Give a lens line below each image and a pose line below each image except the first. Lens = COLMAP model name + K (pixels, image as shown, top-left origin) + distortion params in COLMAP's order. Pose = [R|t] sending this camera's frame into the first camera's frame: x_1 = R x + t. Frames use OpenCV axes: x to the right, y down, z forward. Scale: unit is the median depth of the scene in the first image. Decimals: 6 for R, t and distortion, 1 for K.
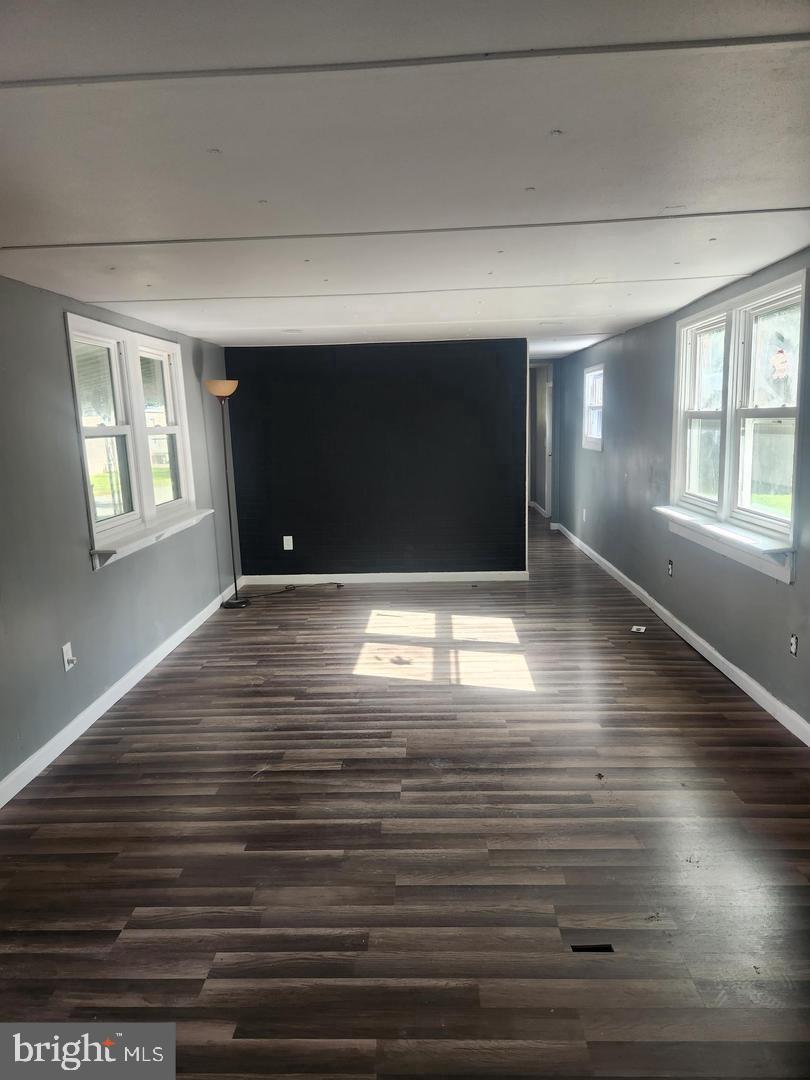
lens RADIAL K [[723.6, 0, 404.3], [0, 723.6, 543.0], [0, 0, 1]] dist [0.002775, 0.000087]
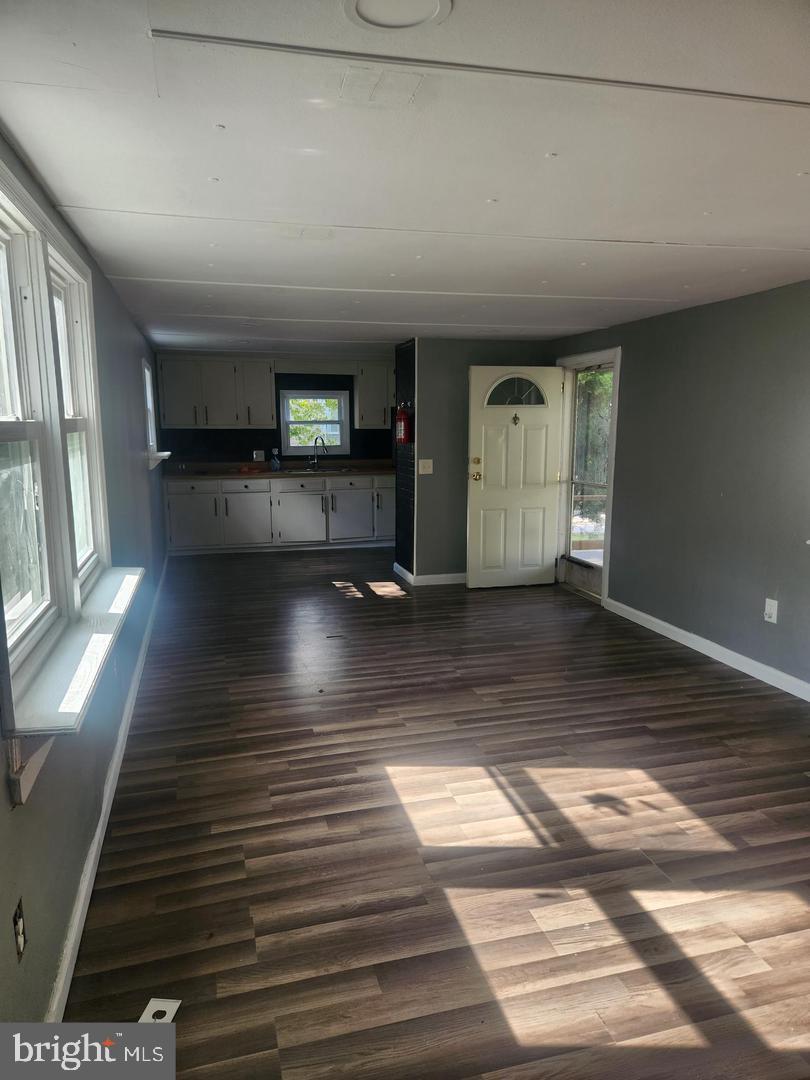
lens RADIAL K [[723.6, 0, 403.9], [0, 723.6, 540.6], [0, 0, 1]] dist [0.002775, 0.000087]
pose [[-0.953826, 0.094608, -0.285070, 0.361199], [-0.004501, 0.944488, 0.328514, -0.287437], [0.300326, 0.314629, -0.900452, 1.629063]]
